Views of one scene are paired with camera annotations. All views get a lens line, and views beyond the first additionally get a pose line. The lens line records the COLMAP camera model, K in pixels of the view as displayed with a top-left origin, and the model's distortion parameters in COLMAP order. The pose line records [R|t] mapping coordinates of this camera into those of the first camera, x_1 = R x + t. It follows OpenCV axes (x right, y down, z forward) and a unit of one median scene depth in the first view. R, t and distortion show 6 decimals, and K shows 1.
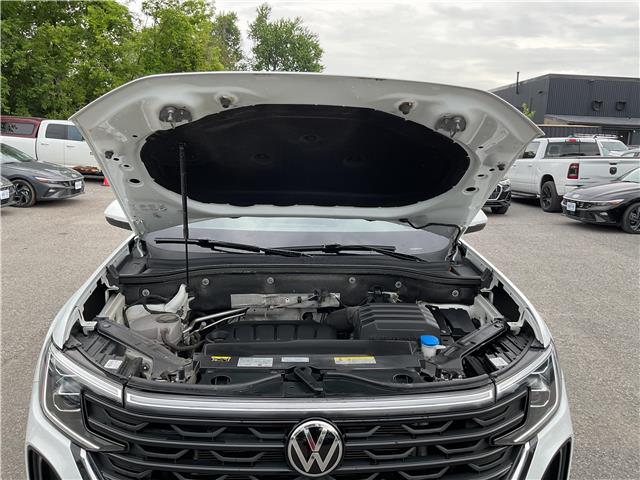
lens RADIAL K [[531.1, 0, 320.8], [0, 531.1, 241.9], [0, 0, 1]] dist [0.047782, -0.101228]
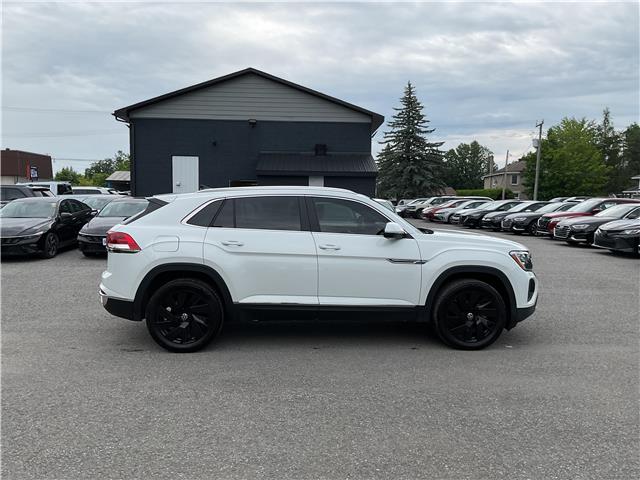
lens RADIAL K [[531.1, 0, 320.8], [0, 531.1, 241.9], [0, 0, 1]] dist [0.047782, -0.101228]
pose [[-0.001675, -0.102495, 0.994732, -0.475799], [0.172879, 0.979726, 0.101240, -0.052352], [-0.984942, 0.172137, 0.016078, 0.271481]]
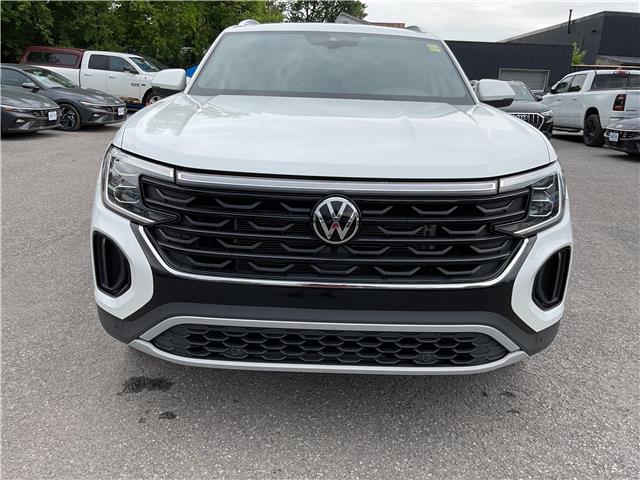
lens RADIAL K [[531.1, 0, 320.8], [0, 531.1, 241.9], [0, 0, 1]] dist [0.047782, -0.101228]
pose [[0.997460, 0.027738, -0.065613, 0.003565], [-0.021370, 0.995167, 0.095838, 0.034353], [0.067954, -0.094193, 0.993232, -0.017079]]
